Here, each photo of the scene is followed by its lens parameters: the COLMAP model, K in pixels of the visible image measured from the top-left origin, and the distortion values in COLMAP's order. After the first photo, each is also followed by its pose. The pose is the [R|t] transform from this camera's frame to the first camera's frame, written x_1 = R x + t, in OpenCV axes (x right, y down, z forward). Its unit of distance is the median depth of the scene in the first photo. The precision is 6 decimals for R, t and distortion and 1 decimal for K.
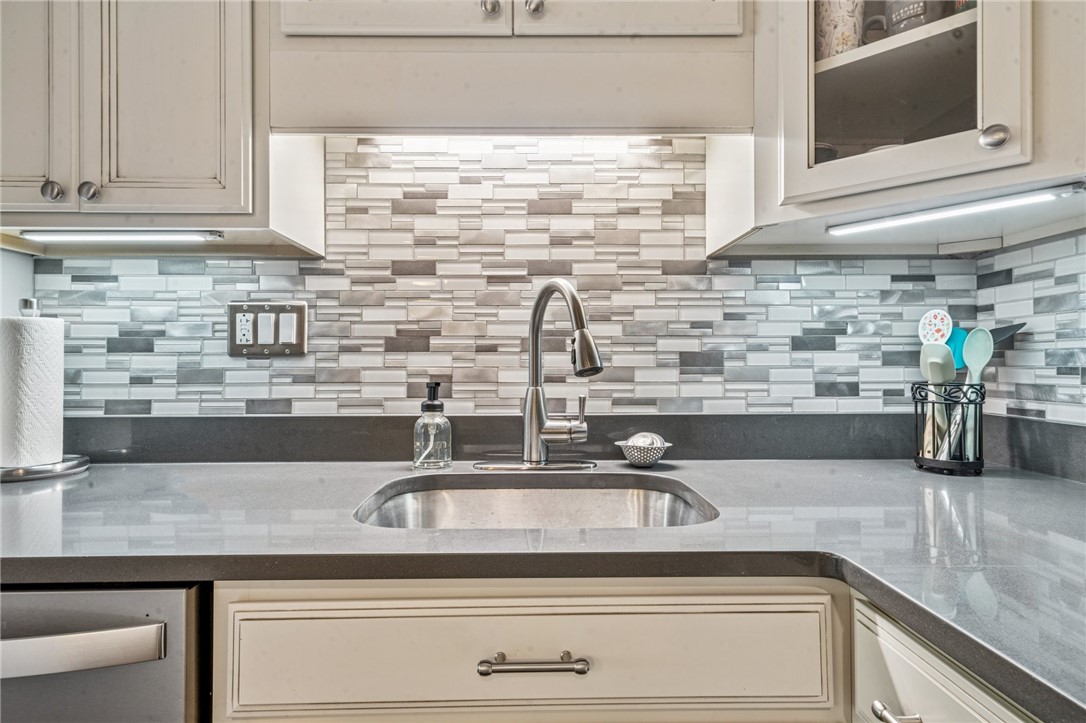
lens RADIAL K [[598.0, 0, 543.3], [0, 598.0, 360.9], [0, 0, 1]] dist [0.001667, 0.000140]
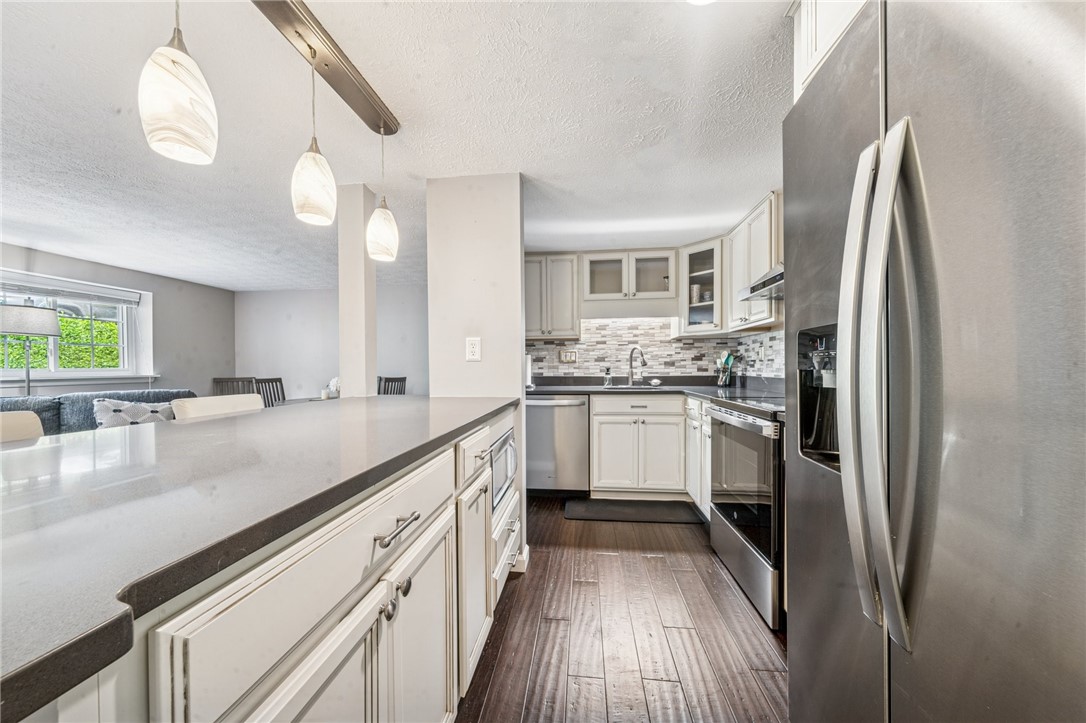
lens RADIAL K [[380.4, 0, 540.6], [0, 380.4, 369.8], [0, 0, 1]] dist [-0.005265, 0.000037]
pose [[0.990669, -0.002655, -0.136265, -0.281682], [0.004101, 0.999938, 0.010336, 0.013512], [0.136230, -0.010798, 0.990618, -1.839359]]
